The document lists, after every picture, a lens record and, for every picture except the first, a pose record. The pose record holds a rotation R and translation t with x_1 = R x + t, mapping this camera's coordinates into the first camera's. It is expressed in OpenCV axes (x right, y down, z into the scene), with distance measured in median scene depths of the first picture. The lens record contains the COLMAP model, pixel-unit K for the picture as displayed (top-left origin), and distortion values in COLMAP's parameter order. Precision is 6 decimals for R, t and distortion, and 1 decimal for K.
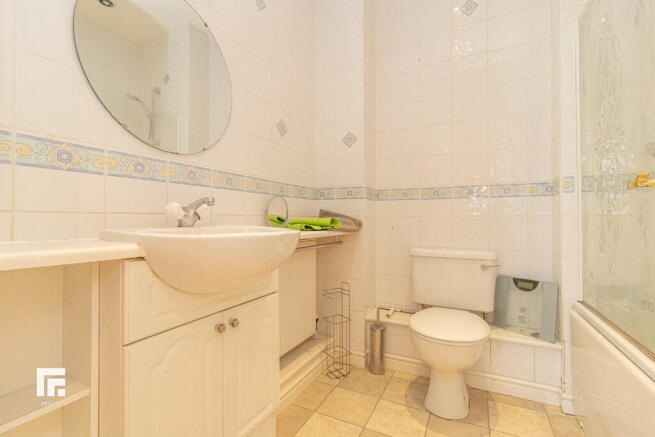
lens RADIAL K [[306.1, 0, 324.6], [0, 306.1, 217.5], [0, 0, 1]] dist [0.007915, 0.000448]
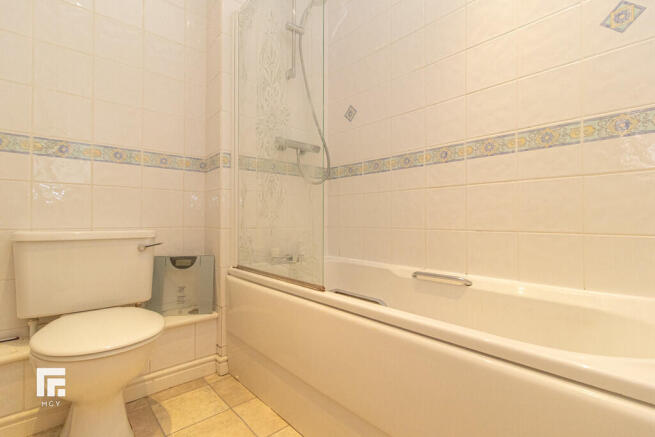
lens RADIAL K [[306.1, 0, 324.6], [0, 306.1, 217.5], [0, 0, 1]] dist [0.007915, 0.000448]
pose [[0.376359, 0.008251, 0.926437, -0.065152], [-0.008618, 0.999948, -0.005405, 0.091510], [-0.926434, -0.005950, 0.376411, 0.269557]]
